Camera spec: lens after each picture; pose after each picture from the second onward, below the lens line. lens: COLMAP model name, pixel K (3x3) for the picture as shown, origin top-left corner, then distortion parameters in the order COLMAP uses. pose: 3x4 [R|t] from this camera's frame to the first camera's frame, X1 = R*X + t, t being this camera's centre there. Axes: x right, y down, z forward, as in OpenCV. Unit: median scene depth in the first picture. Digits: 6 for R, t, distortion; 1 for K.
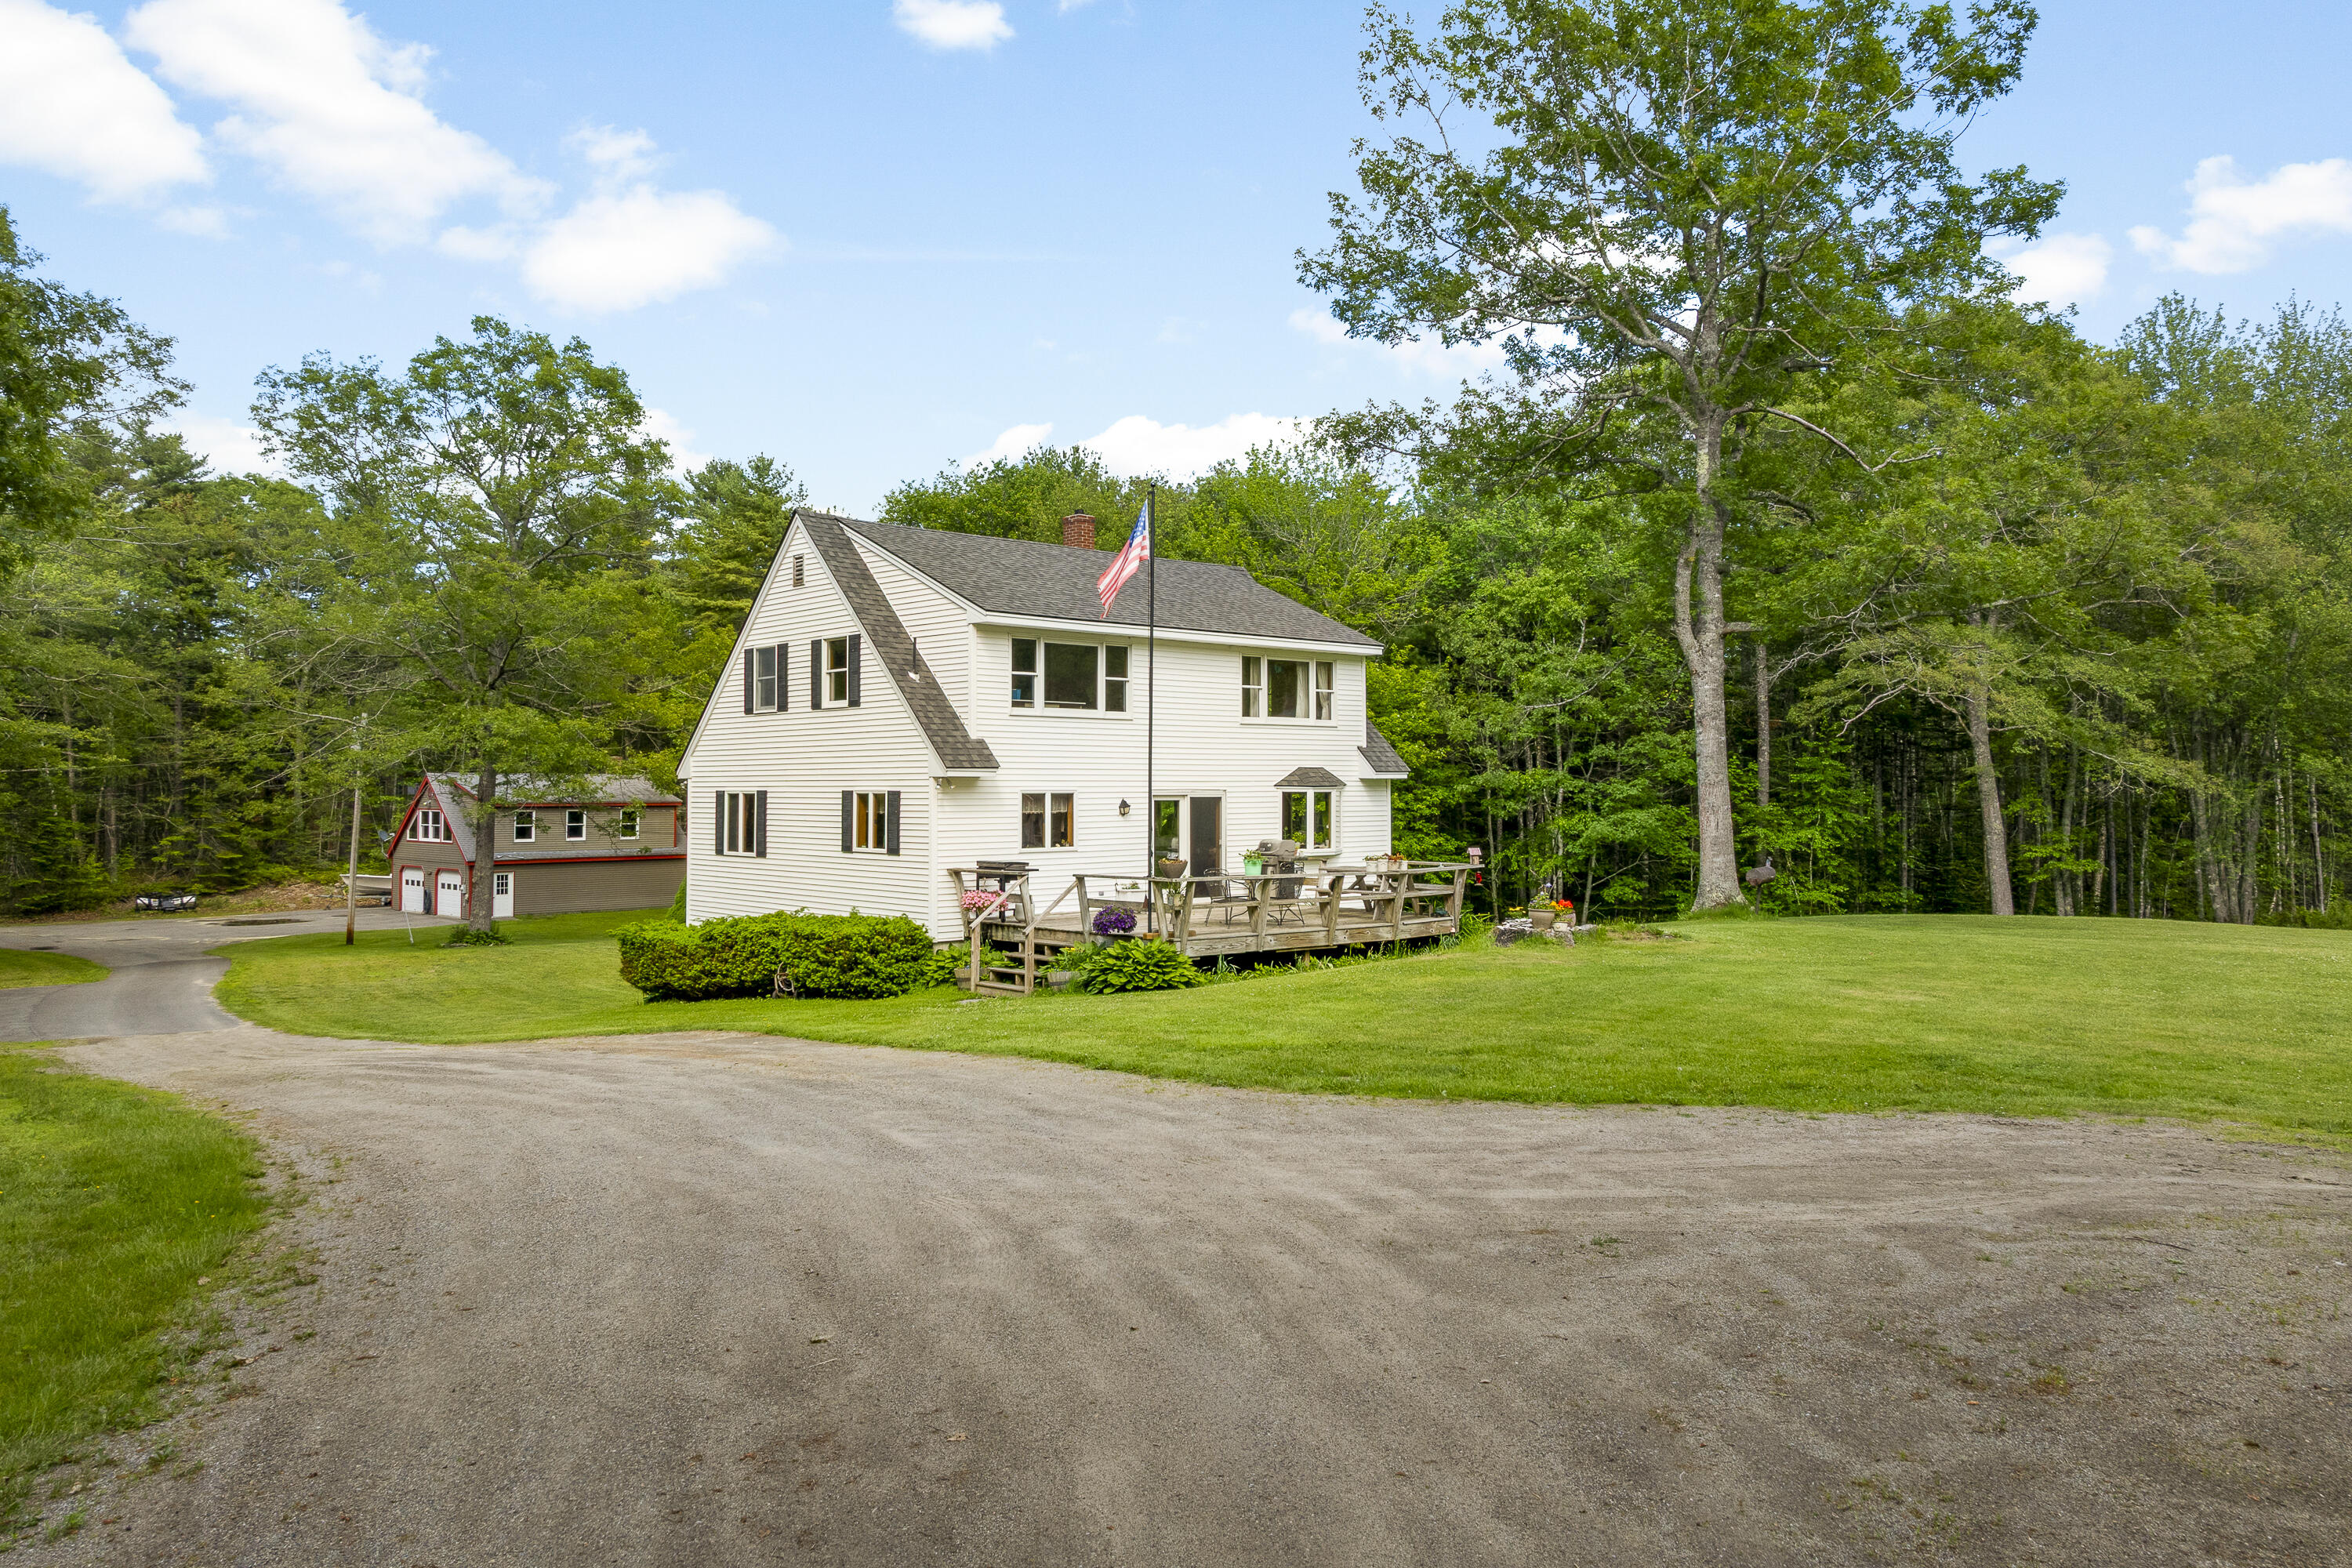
lens RADIAL K [[1626.2, 0, 1188.4], [0, 1626.2, 760.6], [0, 0, 1]] dist [-0.010444, 0.012990]
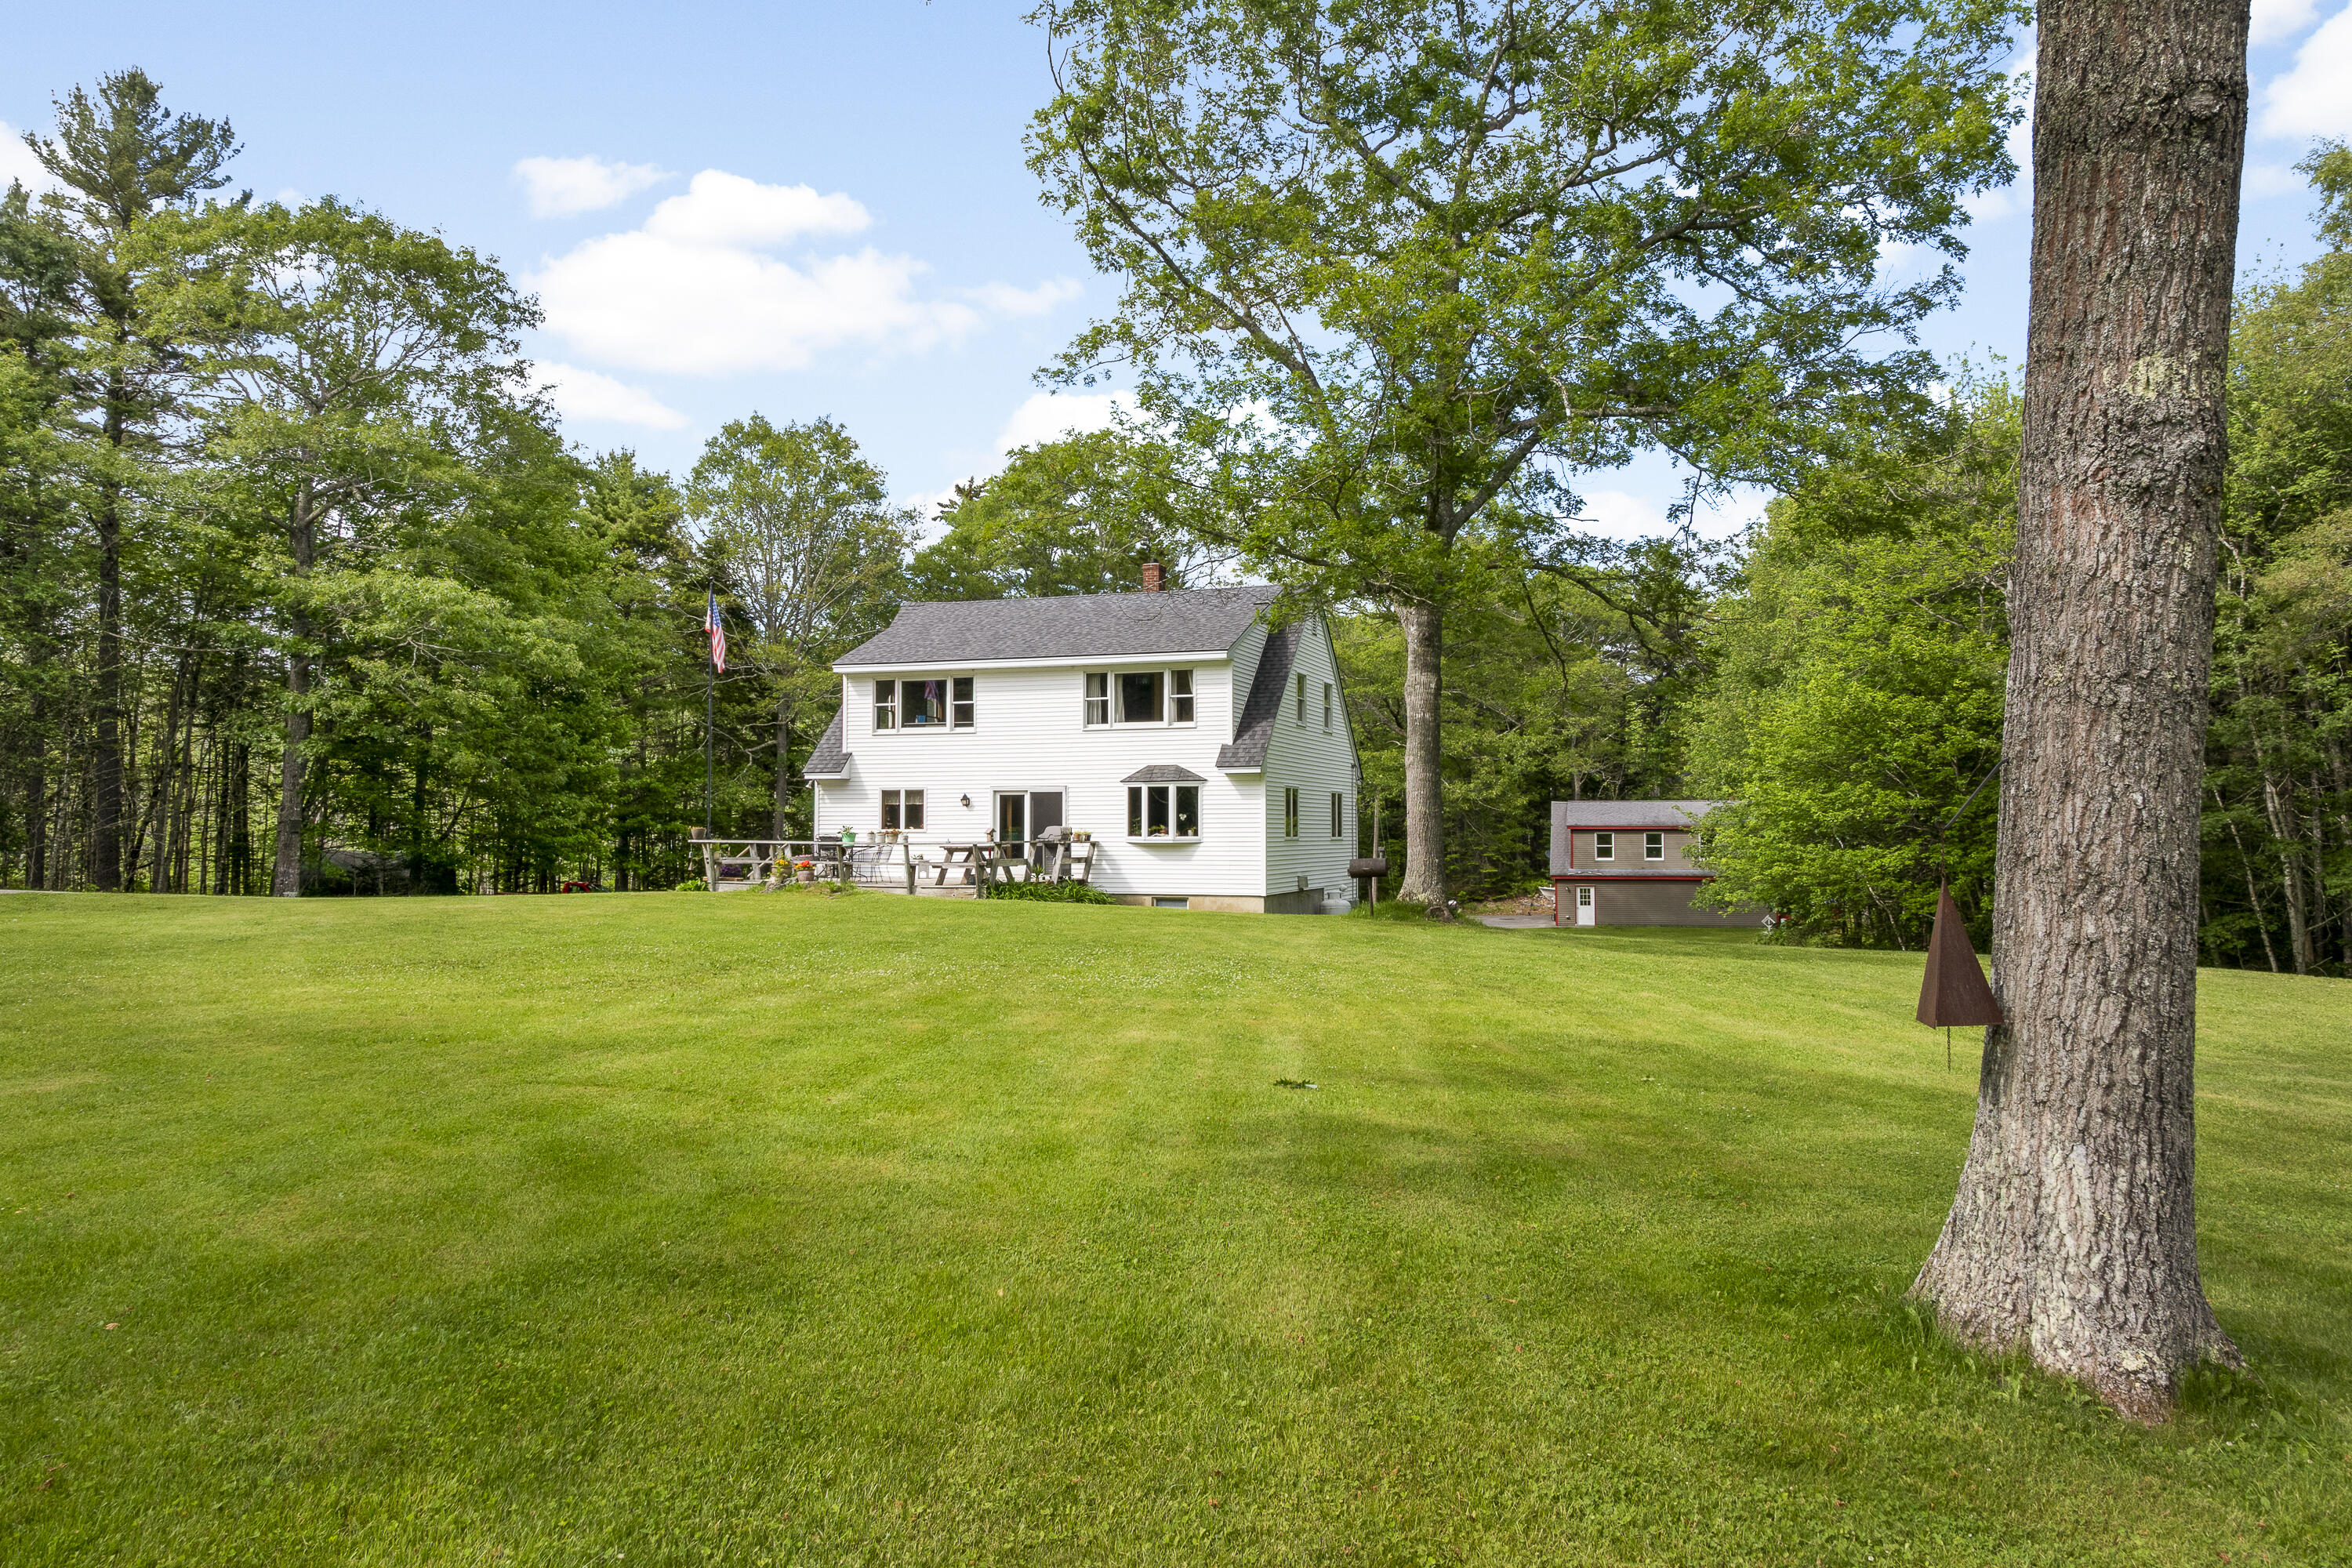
lens RADIAL K [[1626.2, 0, 1186.0], [0, 1626.2, 782.7], [0, 0, 1]] dist [-0.010444, 0.012990]
pose [[0.474946, -0.026806, -0.879606, 1.129340], [0.013860, 0.999640, -0.022980, 0.044491], [0.879906, -0.001277, 0.475147, 0.505119]]
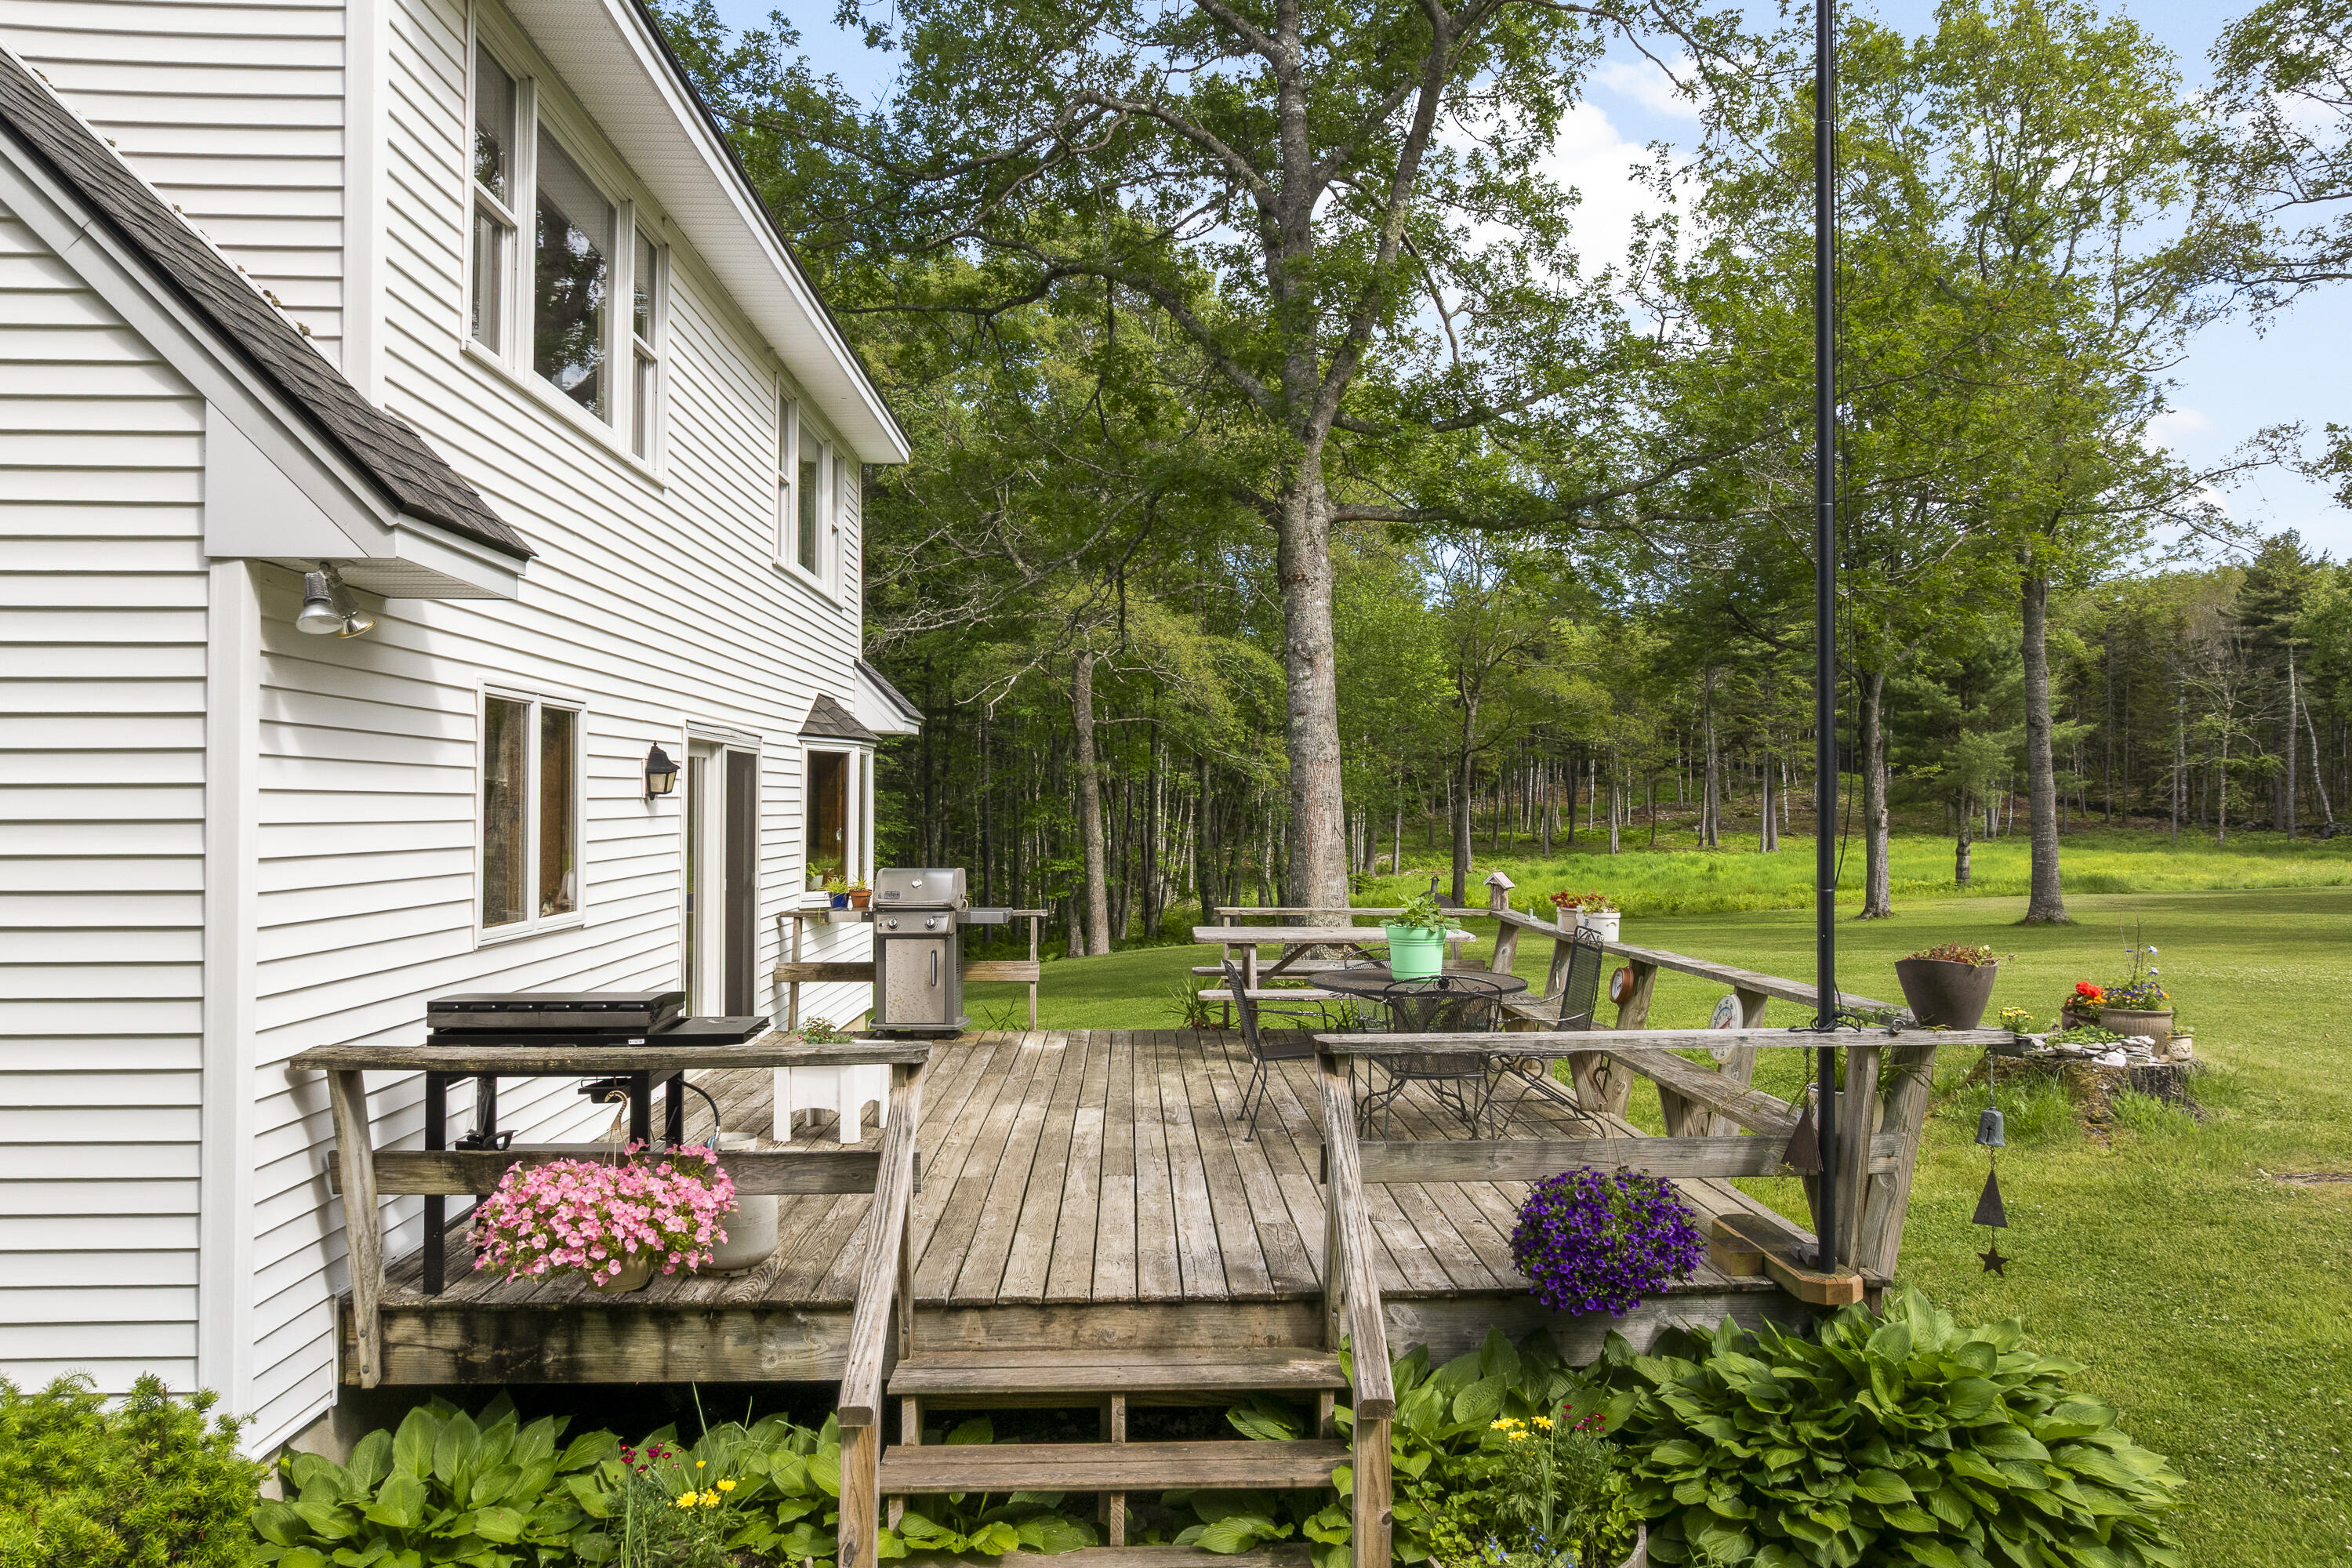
lens RADIAL K [[1626.2, 0, 1188.5], [0, 1626.2, 782.3], [0, 0, 1]] dist [-0.010444, 0.012990]
pose [[0.651382, 0.015169, 0.758598, -0.192705], [-0.016220, 0.999850, -0.006066, 0.029079], [-0.758576, -0.008353, 0.651530, 0.687529]]
